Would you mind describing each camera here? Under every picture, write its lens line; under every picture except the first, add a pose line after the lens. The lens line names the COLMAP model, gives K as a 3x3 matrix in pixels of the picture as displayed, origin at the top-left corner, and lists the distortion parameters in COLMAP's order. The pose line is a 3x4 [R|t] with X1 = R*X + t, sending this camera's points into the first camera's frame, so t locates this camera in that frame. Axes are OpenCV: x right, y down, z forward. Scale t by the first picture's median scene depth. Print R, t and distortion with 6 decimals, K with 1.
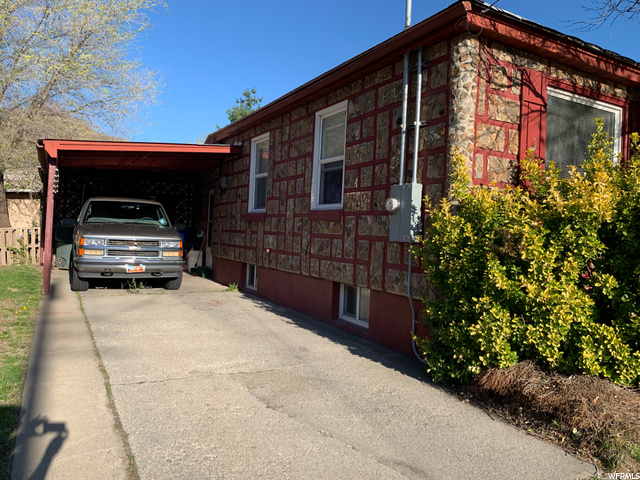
lens RADIAL K [[481.9, 0, 321.2], [0, 481.9, 237.3], [0, 0, 1]] dist [0.034310, -0.005905]
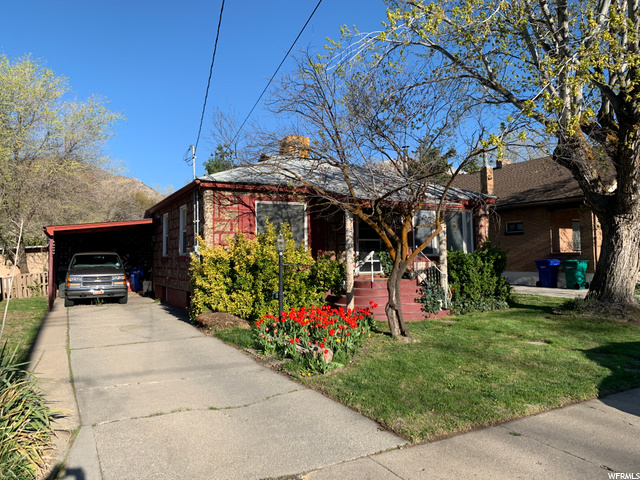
lens RADIAL K [[481.9, 0, 319.7], [0, 481.9, 240.8], [0, 0, 1]] dist [0.034310, -0.005905]
pose [[0.997875, -0.060980, -0.022941, 0.498013], [0.059871, 0.997133, -0.046270, 0.006317], [0.025697, 0.044799, 0.998665, -0.805210]]
